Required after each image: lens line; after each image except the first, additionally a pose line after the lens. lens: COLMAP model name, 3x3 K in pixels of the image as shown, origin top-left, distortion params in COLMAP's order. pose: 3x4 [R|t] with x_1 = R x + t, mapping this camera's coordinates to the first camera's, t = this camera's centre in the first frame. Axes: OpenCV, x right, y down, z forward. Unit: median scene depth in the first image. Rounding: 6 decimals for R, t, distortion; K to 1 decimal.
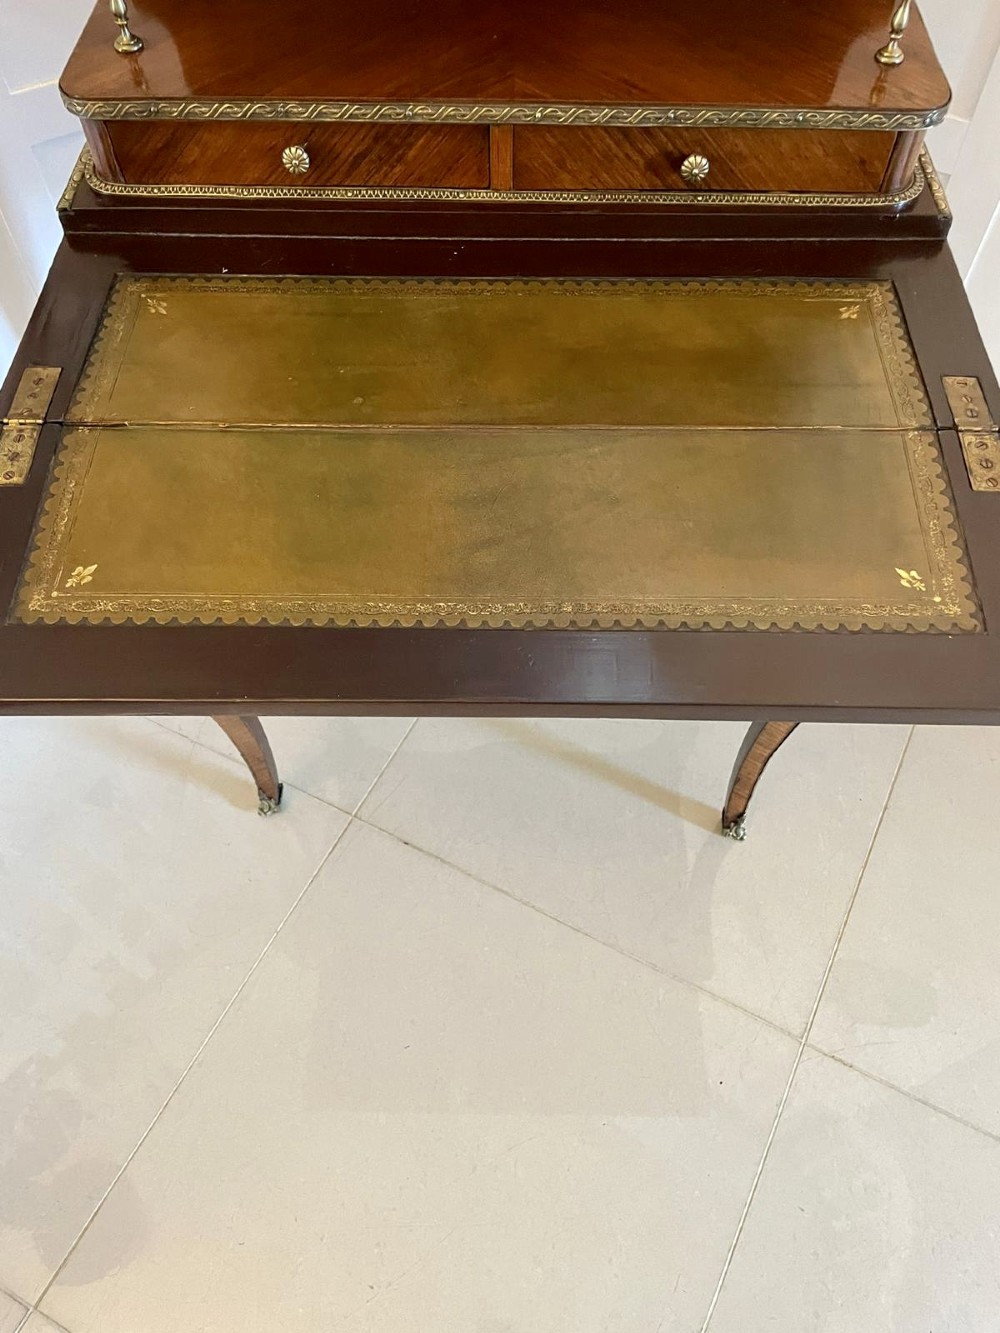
lens RADIAL K [[1006.5, 0, 505.9], [0, 1006.5, 680.4], [0, 0, 1]] dist [0.079655, -0.116683]
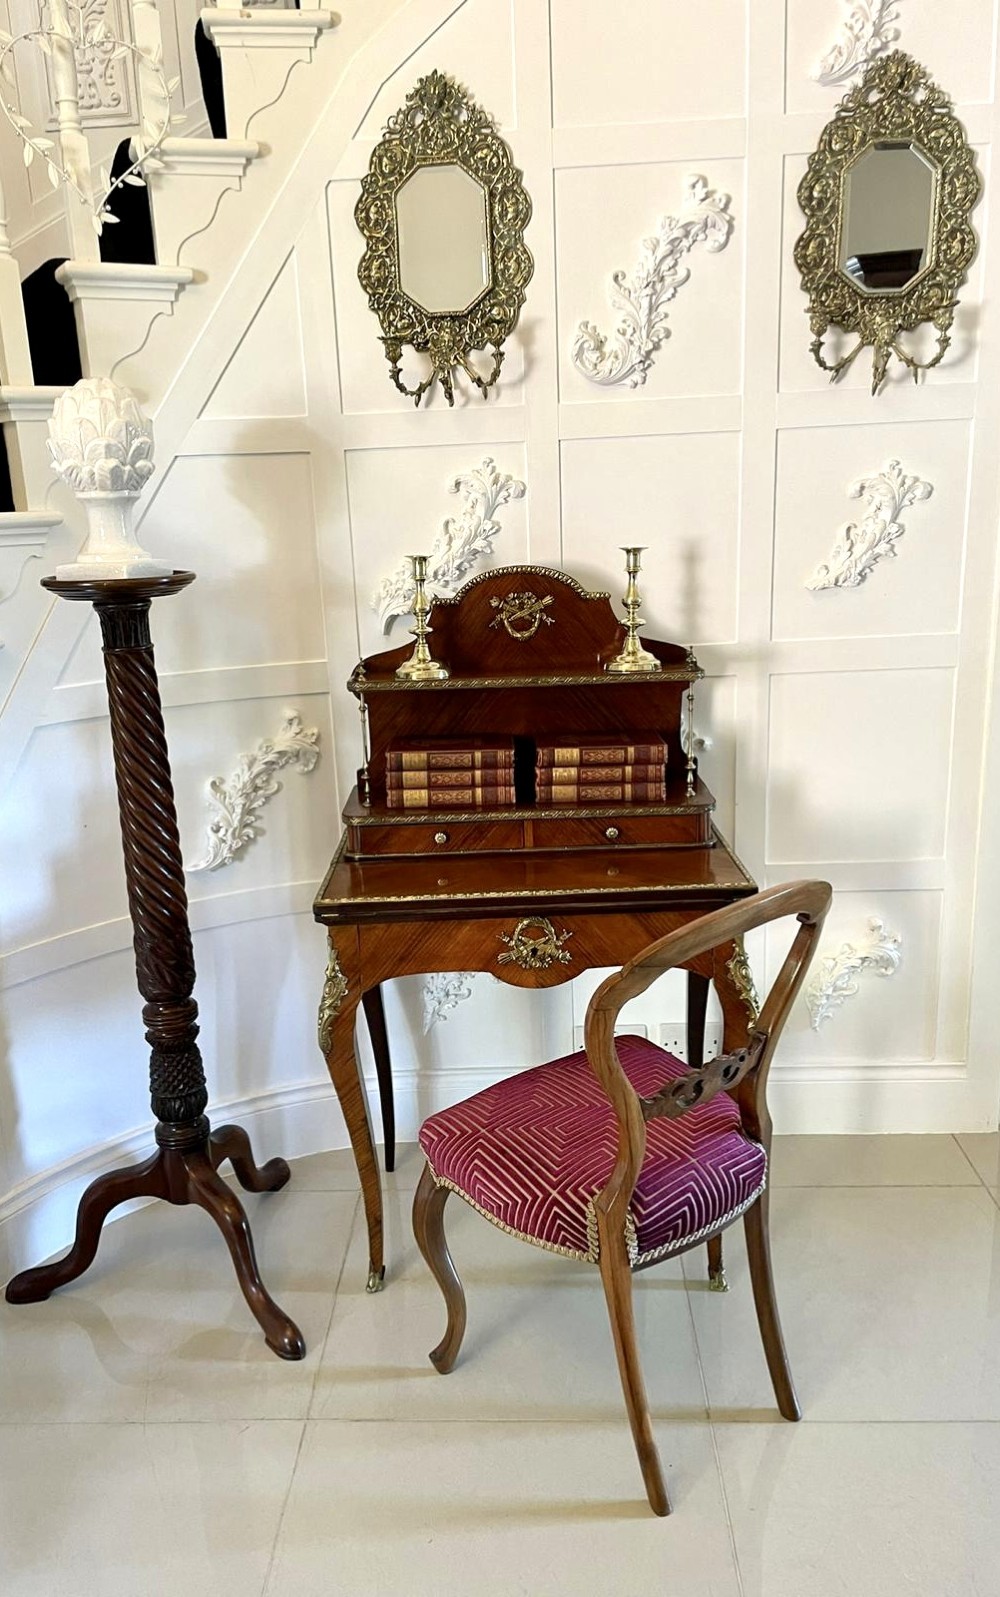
lens RADIAL K [[1192.1, 0, 476.4], [0, 1192.1, 801.9], [0, 0, 1]] dist [0.067850, 0.001528]
pose [[0.999043, -0.043214, -0.006761, -0.101117], [0.027222, 0.735297, -0.677198, 1.274360], [0.034236, 0.676366, 0.735770, -1.054876]]
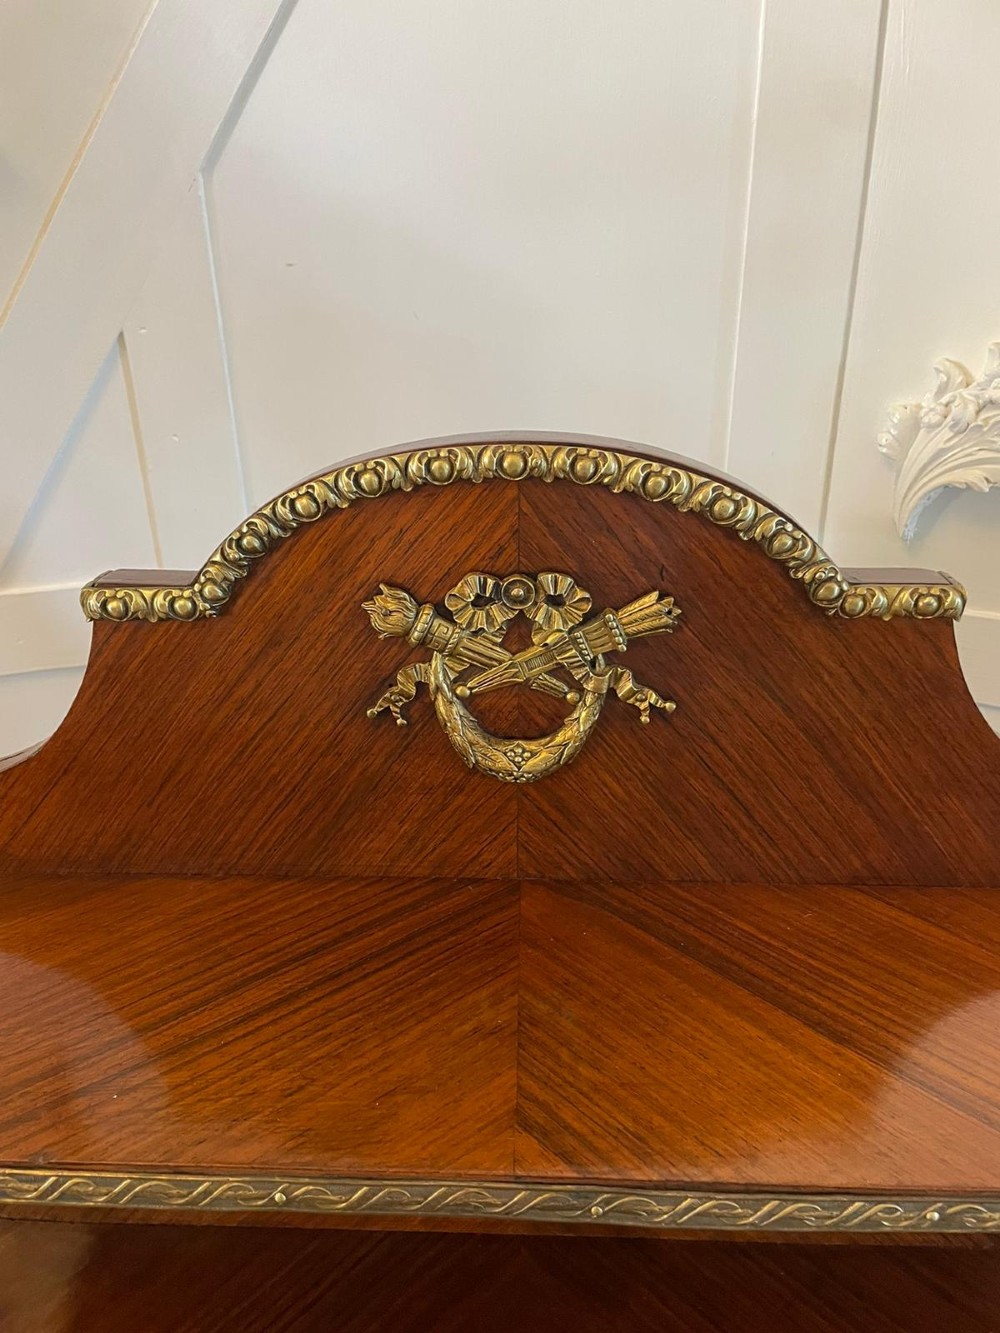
lens RADIAL K [[1009.3, 0, 491.0], [0, 1009.3, 682.4], [0, 0, 1]] dist [0.084380, -0.117488]
pose [[0.999456, -0.008783, -0.031802, 0.009801], [-0.009379, 0.848497, -0.529117, -0.715773], [0.031631, 0.529128, 0.847953, 0.321901]]
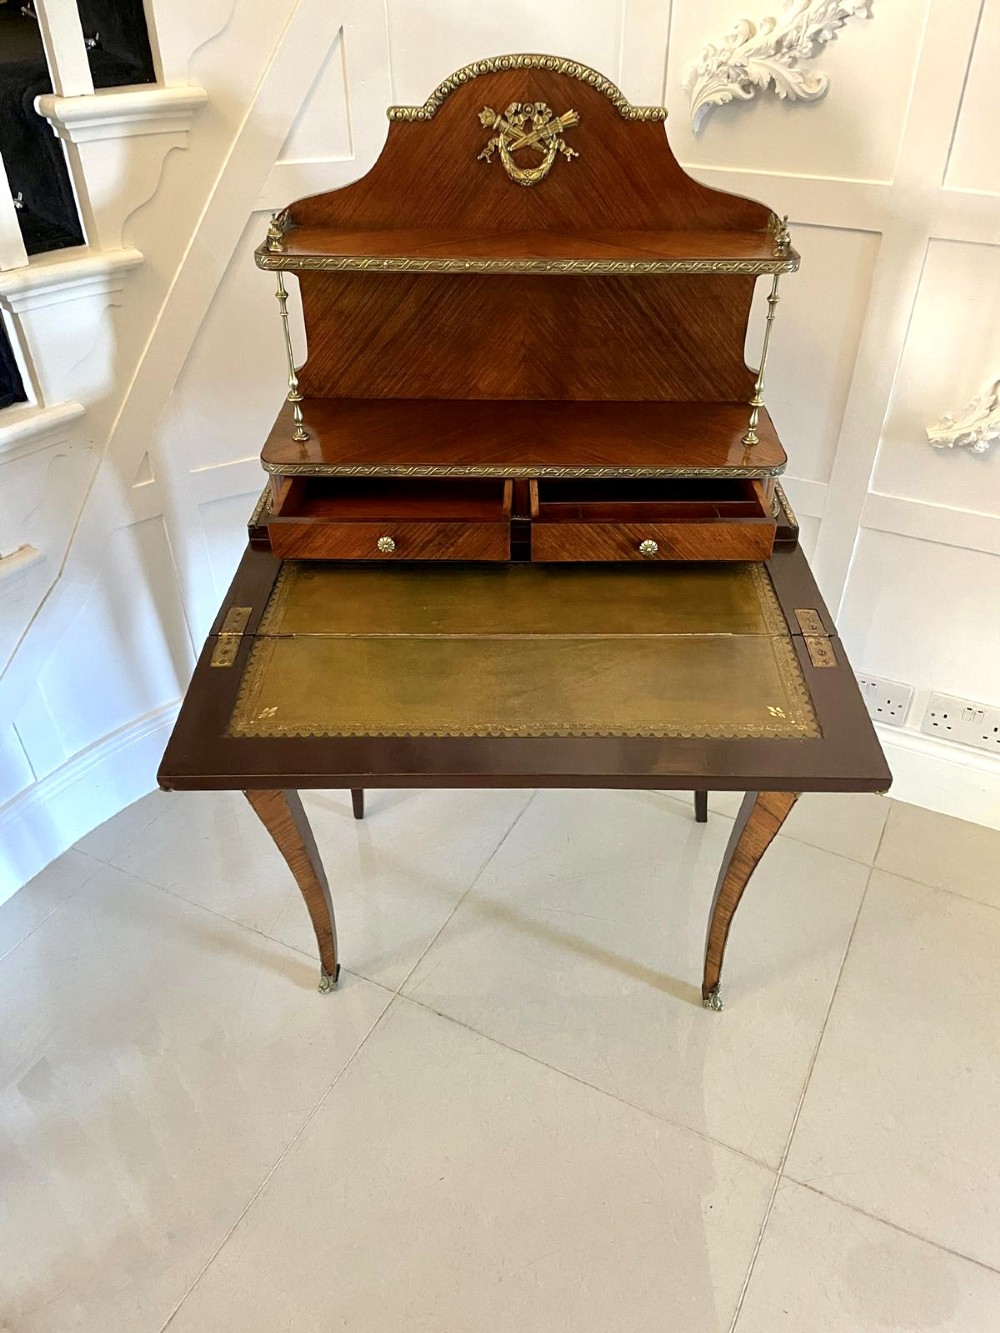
lens RADIAL K [[1000.7, 0, 508.2], [0, 1000.7, 682.1], [0, 0, 1]] dist [0.082012, -0.115573]
pose [[0.999989, -0.004337, -0.001607, -0.024373], [0.003531, 0.940249, -0.340469, 0.334994], [0.002988, 0.340460, 0.940254, -0.443629]]
